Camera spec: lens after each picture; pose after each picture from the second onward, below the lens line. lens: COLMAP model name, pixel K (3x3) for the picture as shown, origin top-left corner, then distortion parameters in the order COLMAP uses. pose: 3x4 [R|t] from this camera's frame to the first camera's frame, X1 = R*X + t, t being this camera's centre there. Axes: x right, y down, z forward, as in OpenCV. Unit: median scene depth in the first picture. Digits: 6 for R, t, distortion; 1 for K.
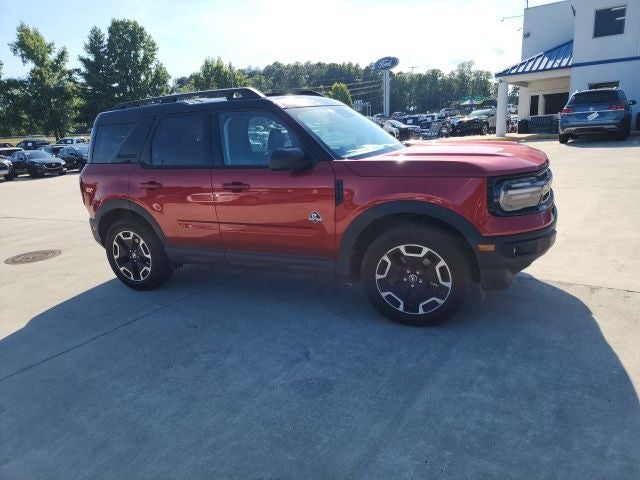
lens RADIAL K [[430.0, 0, 313.2], [0, 430.0, 238.4], [0, 0, 1]] dist [0.071290, -0.066821]
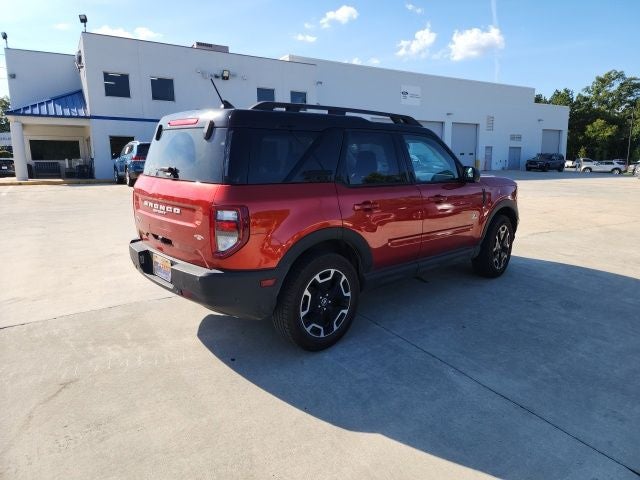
lens RADIAL K [[430.0, 0, 326.6], [0, 430.0, 224.4], [0, 0, 1]] dist [0.071290, -0.066821]
pose [[0.344226, -0.073447, 0.936009, -1.190042], [0.206496, 0.978447, 0.000837, -0.100239], [-0.915897, 0.192994, 0.351974, 0.761122]]
